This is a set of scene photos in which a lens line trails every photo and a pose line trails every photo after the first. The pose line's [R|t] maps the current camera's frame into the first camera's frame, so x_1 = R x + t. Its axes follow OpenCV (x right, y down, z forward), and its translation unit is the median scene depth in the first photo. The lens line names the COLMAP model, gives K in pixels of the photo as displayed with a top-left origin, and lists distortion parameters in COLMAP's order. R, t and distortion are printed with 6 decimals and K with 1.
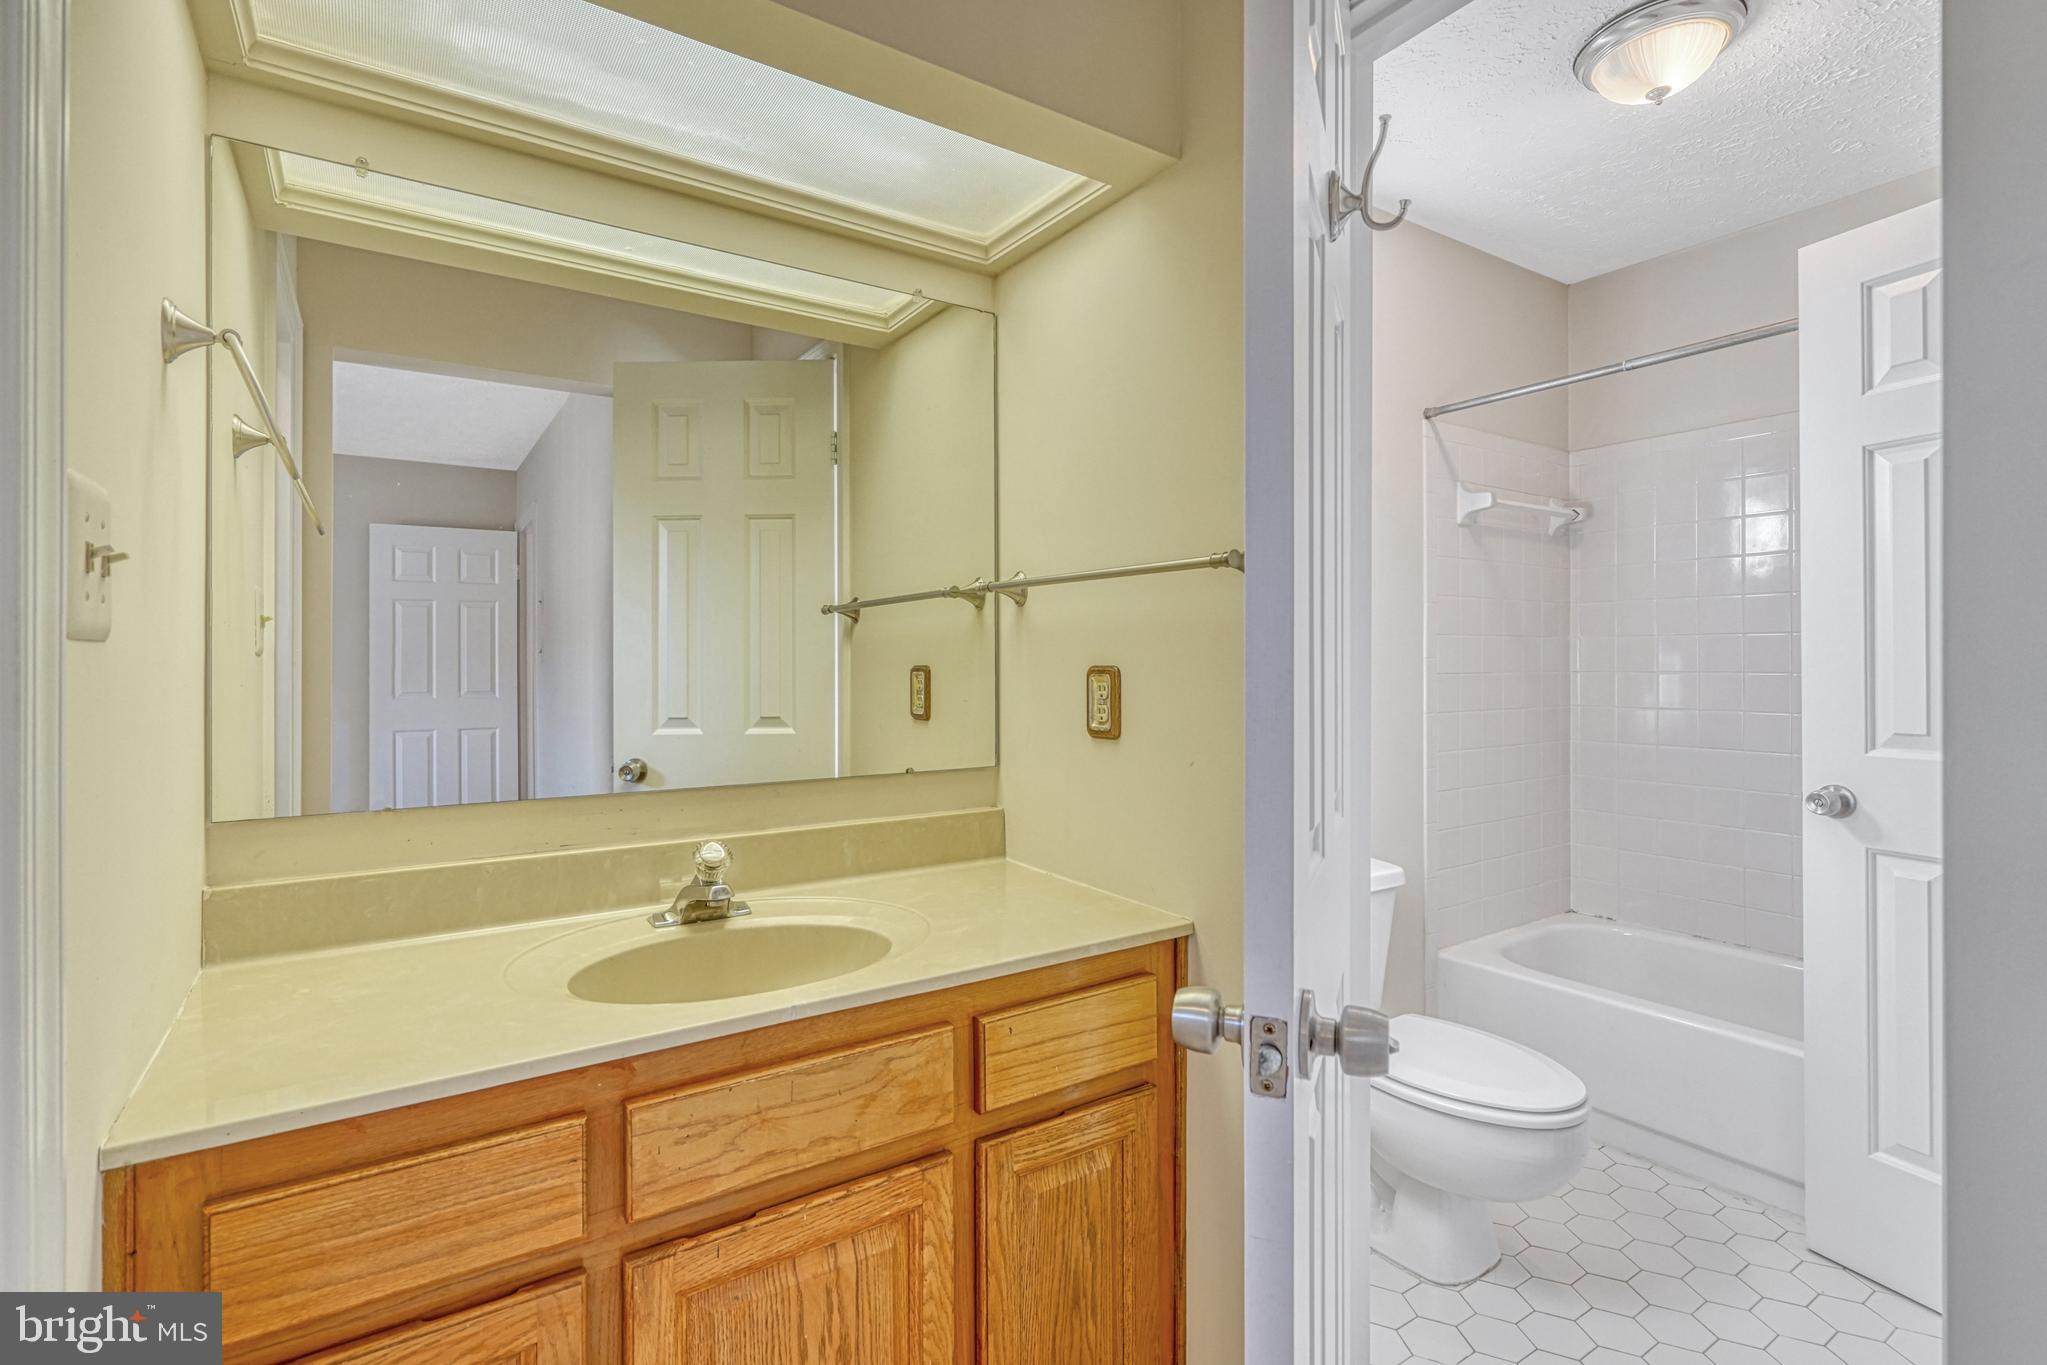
lens RADIAL K [[970.8, 0, 1026.0], [0, 970.8, 662.8], [0, 0, 1]] dist [0.001608, -0.000017]
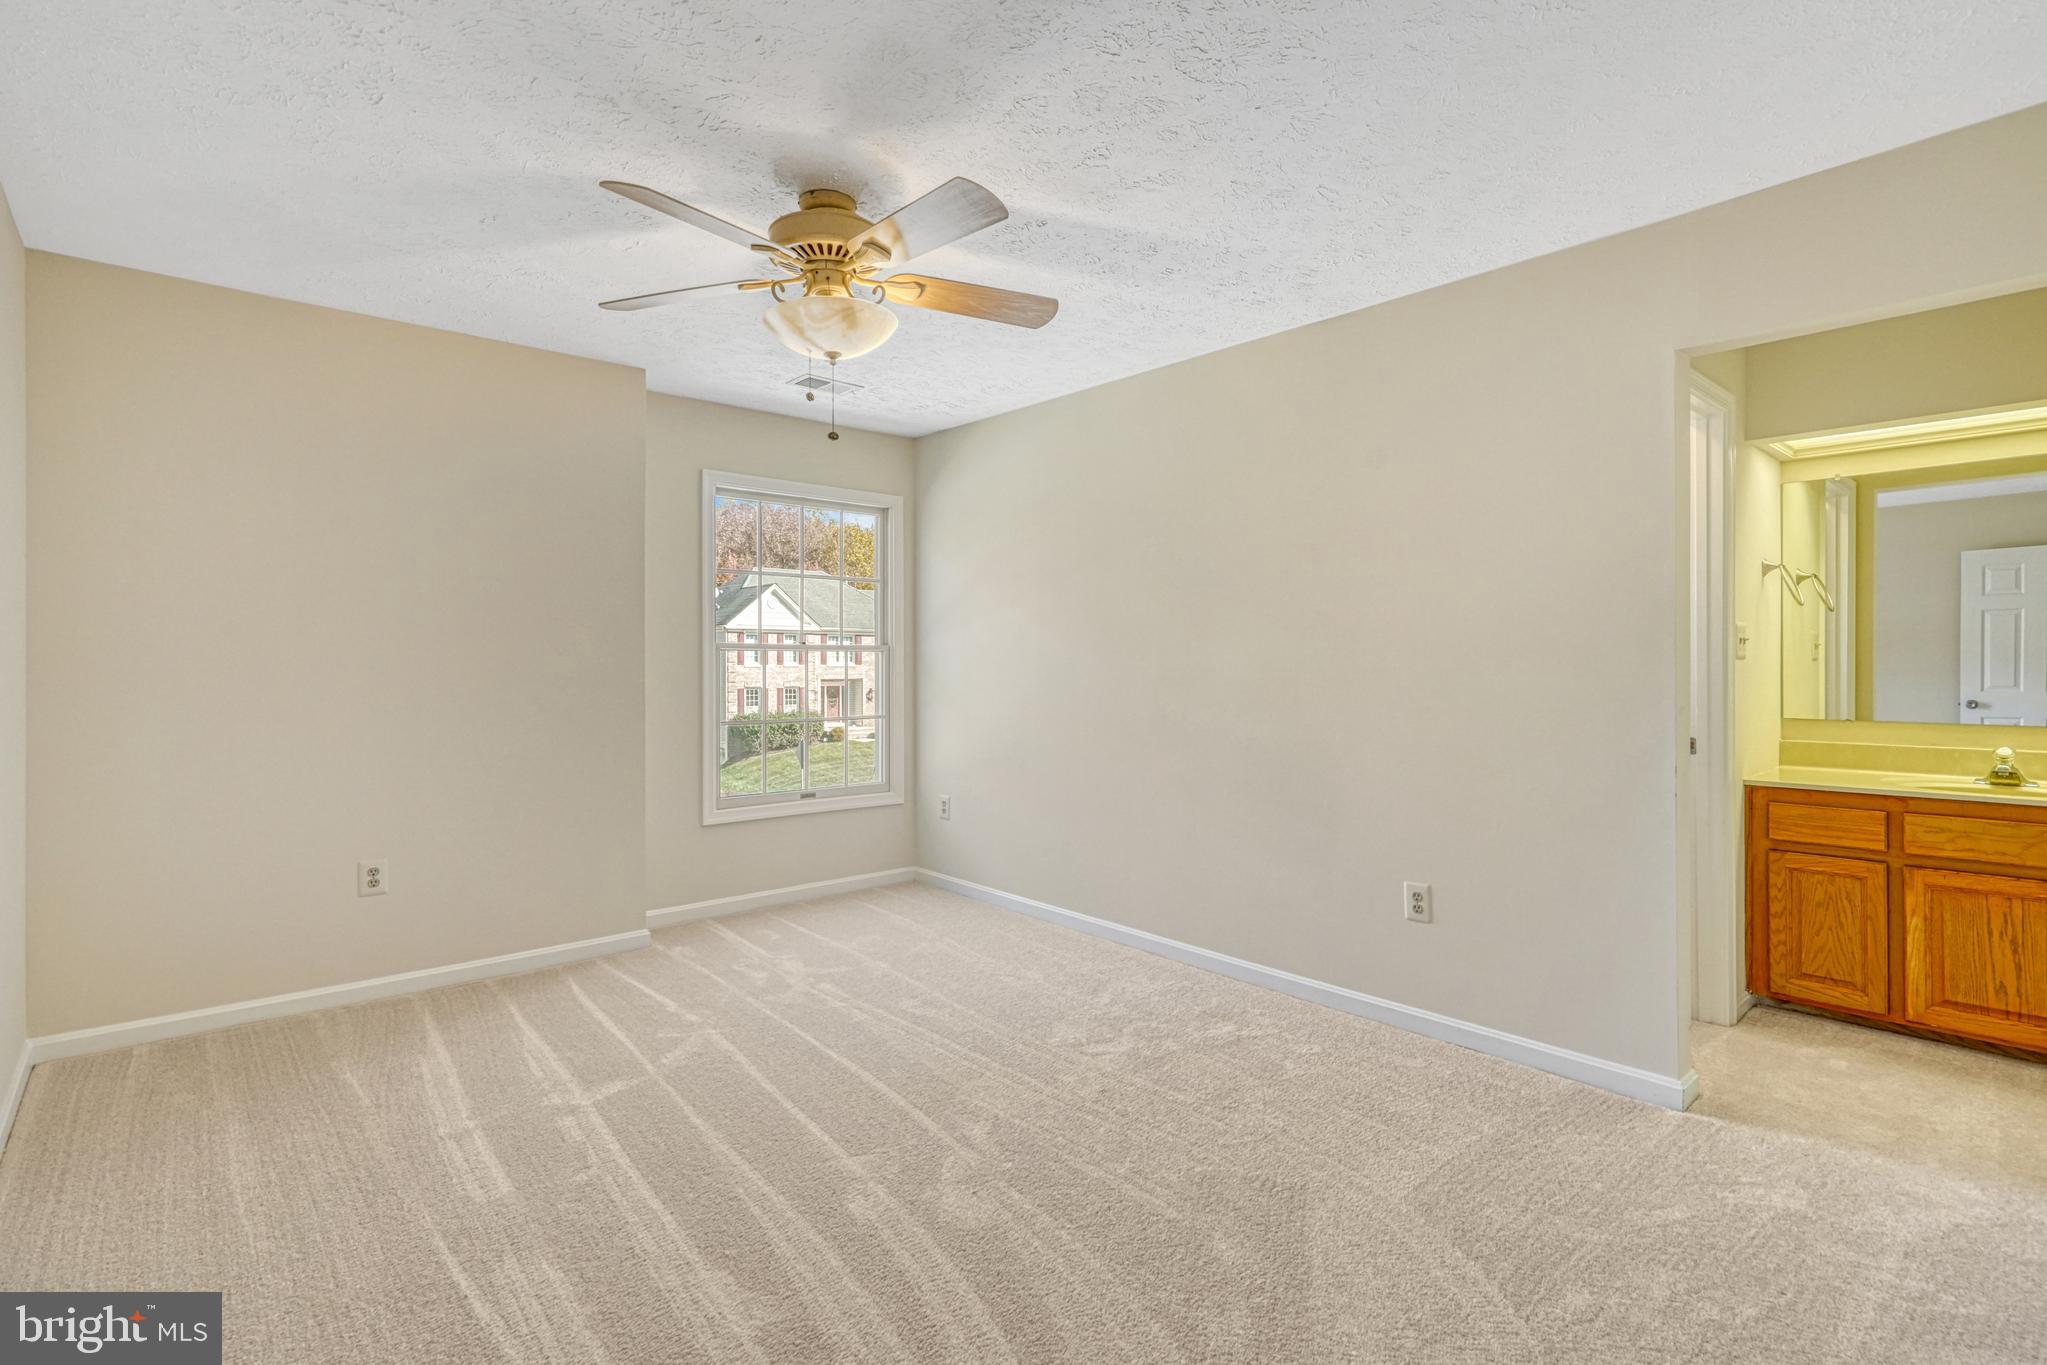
lens RADIAL K [[970.8, 0, 1025.5], [0, 970.8, 665.1], [0, 0, 1]] dist [0.001608, -0.000017]
pose [[0.143077, 0.000246, -0.989712, 2.008204], [0.003746, 0.999993, 0.000790, -0.008197], [0.989704, -0.003820, 0.143075, -1.945258]]
